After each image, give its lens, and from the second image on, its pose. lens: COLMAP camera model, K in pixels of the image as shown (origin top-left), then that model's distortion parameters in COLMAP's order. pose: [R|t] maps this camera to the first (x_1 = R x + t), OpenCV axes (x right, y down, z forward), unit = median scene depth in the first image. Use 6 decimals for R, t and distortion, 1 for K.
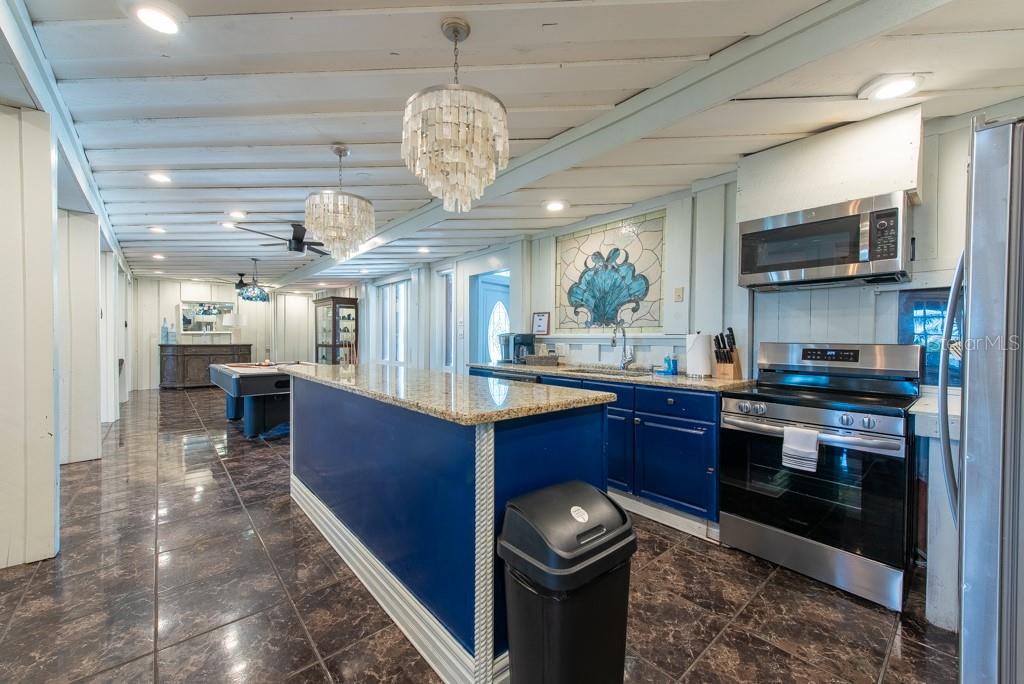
lens RADIAL K [[398.7, 0, 516.6], [0, 398.7, 339.7], [0, 0, 1]] dist [0.001652, 0.000119]
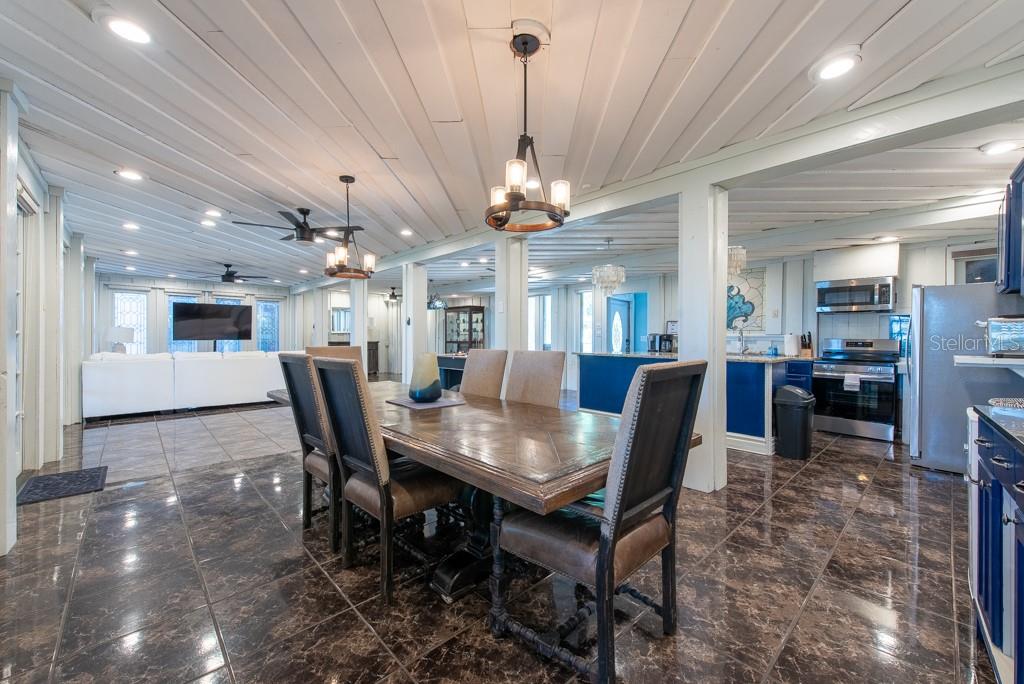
lens RADIAL K [[404.0, 0, 512.2], [0, 404.0, 334.9], [0, 0, 1]] dist [-0.001720, -0.000083]
pose [[0.999575, 0.000218, 0.029155, -1.050781], [0.000019, 0.999967, -0.008126, 0.003319], [-0.029156, 0.008123, 0.999542, -1.027569]]
